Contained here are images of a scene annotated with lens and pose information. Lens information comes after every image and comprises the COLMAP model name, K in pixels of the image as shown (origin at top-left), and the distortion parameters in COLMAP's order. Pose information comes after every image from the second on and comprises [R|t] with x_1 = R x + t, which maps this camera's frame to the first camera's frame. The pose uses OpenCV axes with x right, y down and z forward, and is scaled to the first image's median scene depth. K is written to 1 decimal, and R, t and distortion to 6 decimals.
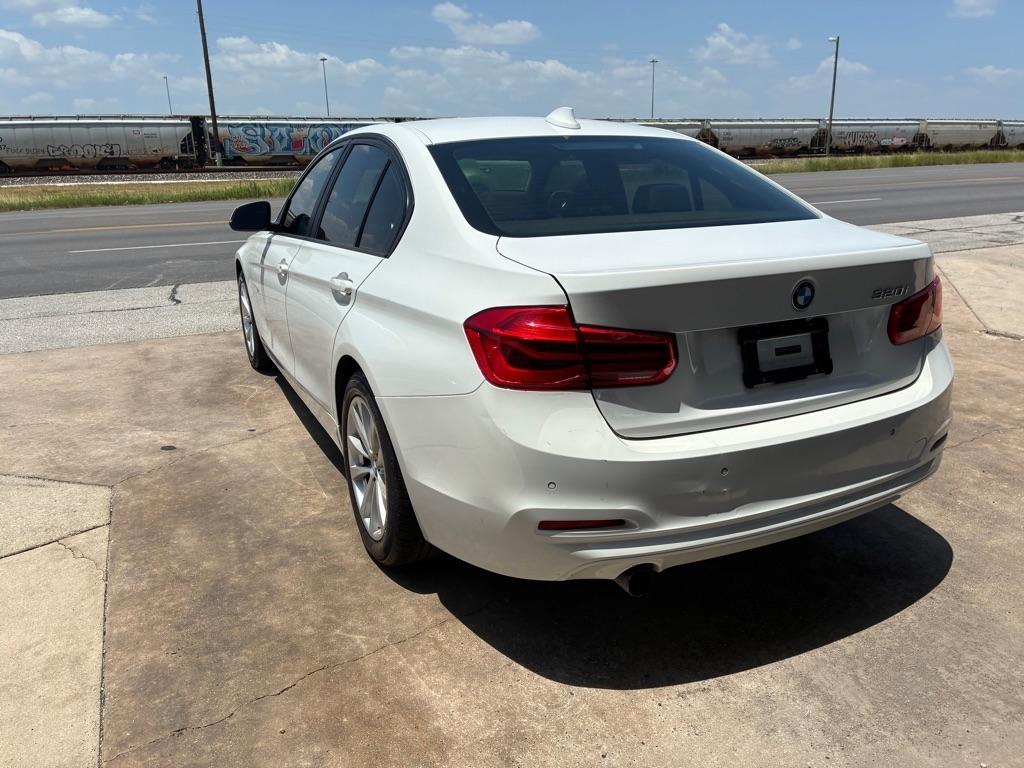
lens RADIAL K [[779.8, 0, 517.5], [0, 779.8, 384.2], [0, 0, 1]] dist [0.039288, -0.059362]
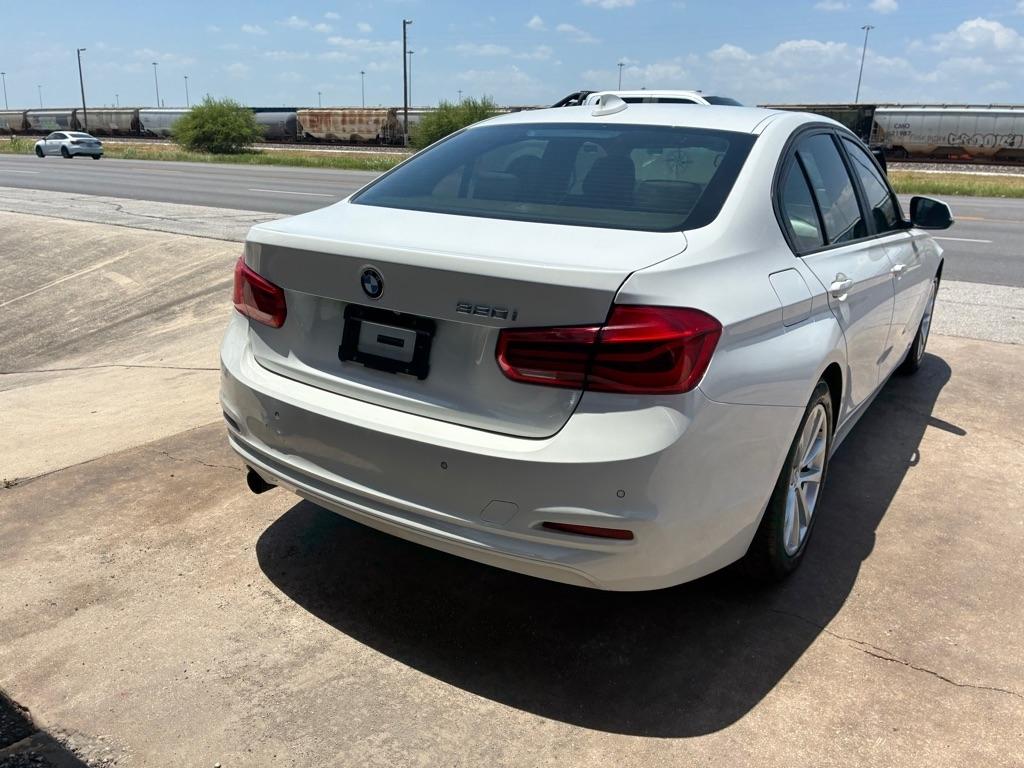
lens RADIAL K [[779.8, 0, 515.1], [0, 779.8, 374.1], [0, 0, 1]] dist [0.039288, -0.059362]
pose [[0.498838, 0.274184, -0.822182, 1.207568], [-0.273034, 0.950053, 0.151170, -0.189365], [0.822565, 0.149074, 0.548784, 0.571285]]
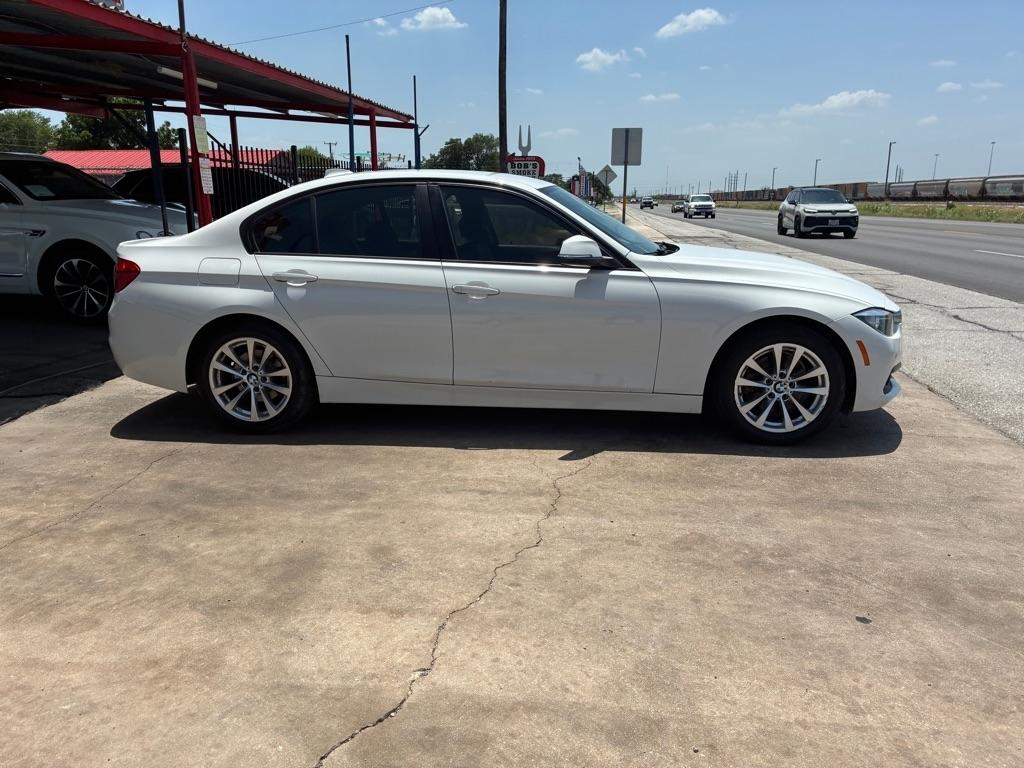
lens RADIAL K [[772.9, 0, 520.1], [0, 772.9, 389.0], [0, 0, 1]] dist [0.047842, -0.064417]
pose [[-0.534785, 0.219967, -0.815855, 1.802955], [-0.220149, 0.895907, 0.385856, -0.901756], [0.815806, 0.385960, -0.430692, 3.030705]]
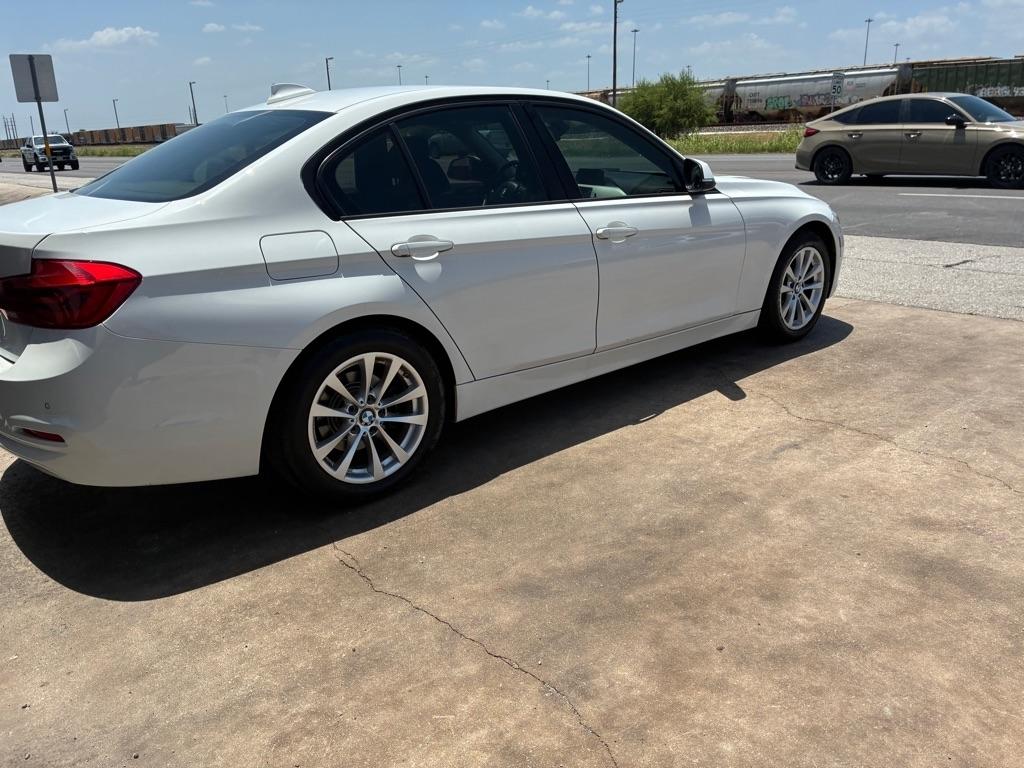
lens RADIAL K [[772.9, 0, 519.9], [0, 772.9, 392.0], [0, 0, 1]] dist [0.047842, -0.064417]
pose [[0.249162, 0.320784, -0.913792, 1.747092], [-0.235910, 0.935232, 0.263985, -0.425738], [0.939290, 0.149798, 0.308700, 1.398508]]
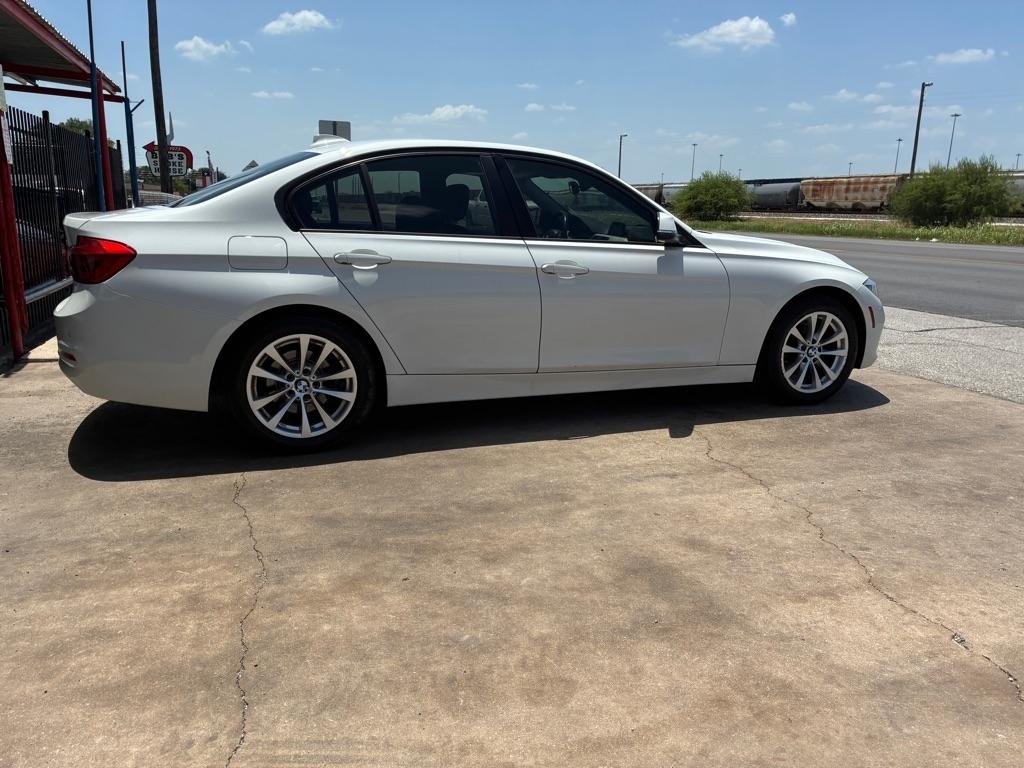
lens RADIAL K [[772.9, 0, 518.5], [0, 772.9, 379.9], [0, 0, 1]] dist [0.047842, -0.064417]
pose [[-0.104765, 0.236258, -0.966026, 2.055527], [-0.289890, 0.921933, 0.256912, -0.552113], [0.951309, 0.306956, -0.028098, 2.048247]]
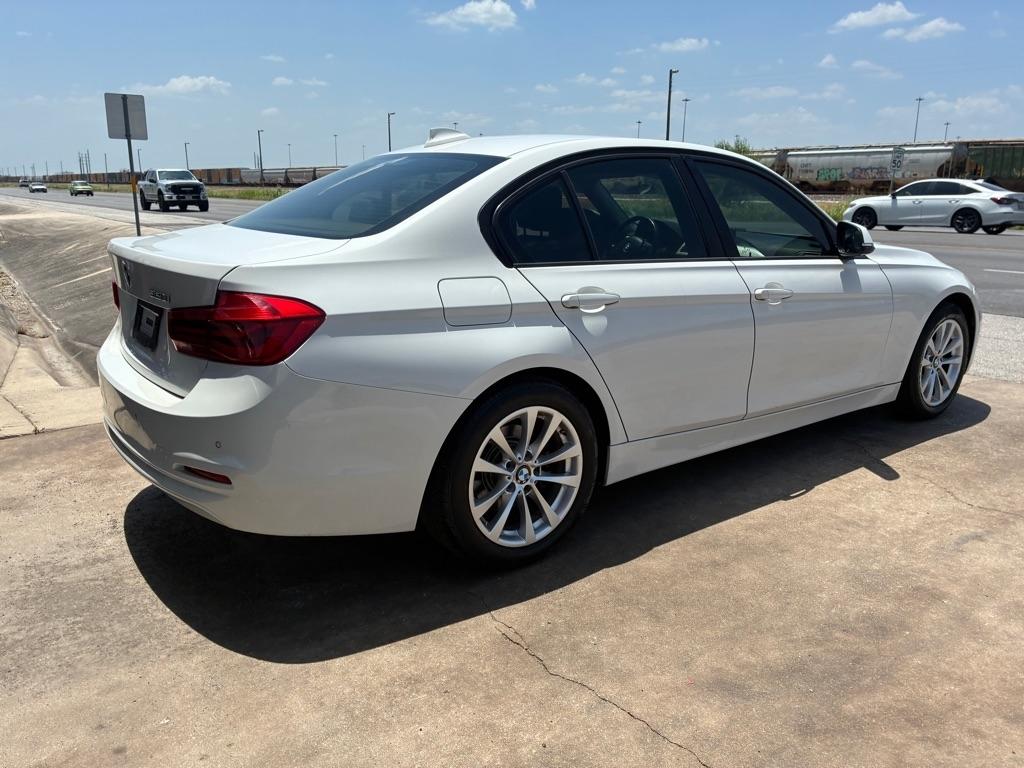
lens RADIAL K [[772.9, 0, 513.1], [0, 772.9, 378.3], [0, 0, 1]] dist [0.047842, -0.064417]
pose [[0.183449, 0.255892, -0.949139, 1.620265], [-0.282470, 0.938528, 0.198435, -0.361911], [0.941571, 0.231701, 0.244454, 1.219674]]
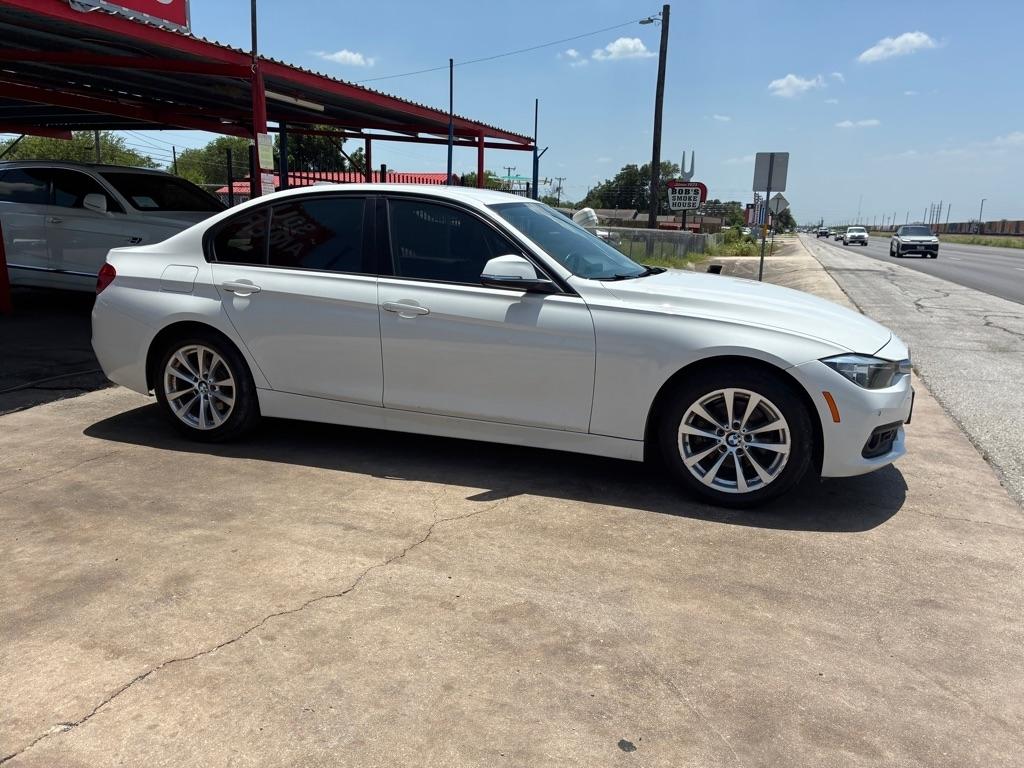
lens RADIAL K [[772.9, 0, 519.9], [0, 772.9, 379.0], [0, 0, 1]] dist [0.047842, -0.064417]
pose [[-0.707910, 0.142002, -0.691880, 1.327175], [-0.203599, 0.896973, 0.392412, -0.971741], [0.676321, 0.418659, -0.606065, 3.359149]]
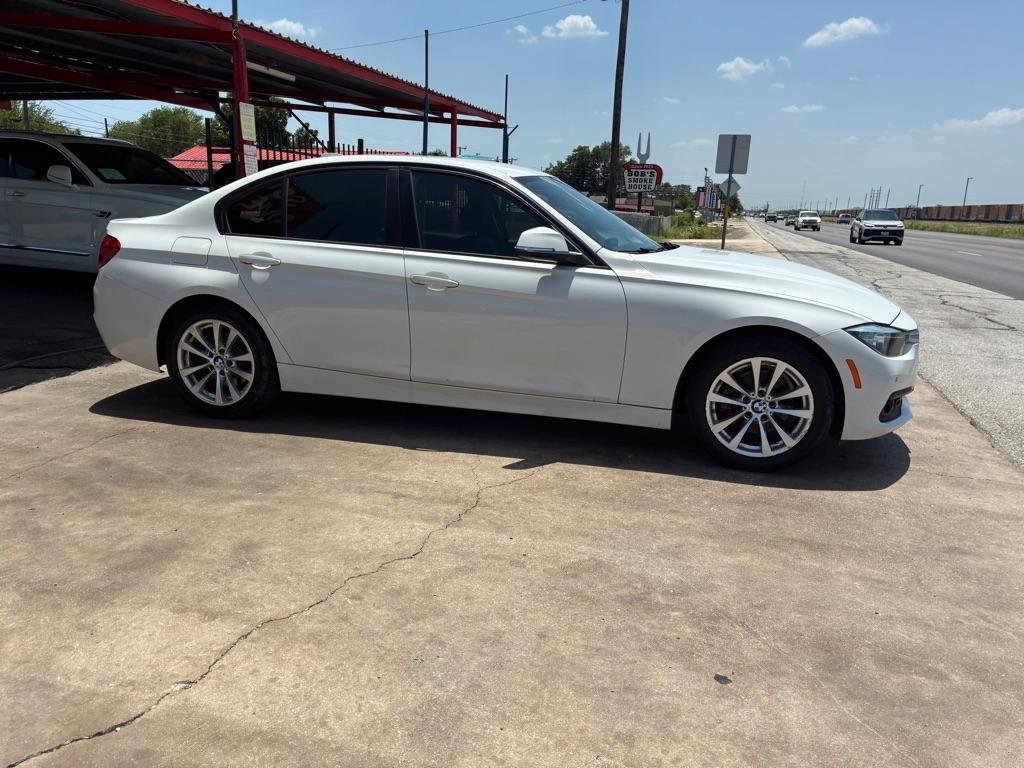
lens RADIAL K [[772.9, 0, 536.3], [0, 772.9, 399.0], [0, 0, 1]] dist [0.047842, -0.064417]
pose [[-0.647474, 0.182144, -0.740001, 1.479709], [-0.228602, 0.879882, 0.416593, -0.923718], [0.726993, 0.438898, -0.528062, 3.266706]]
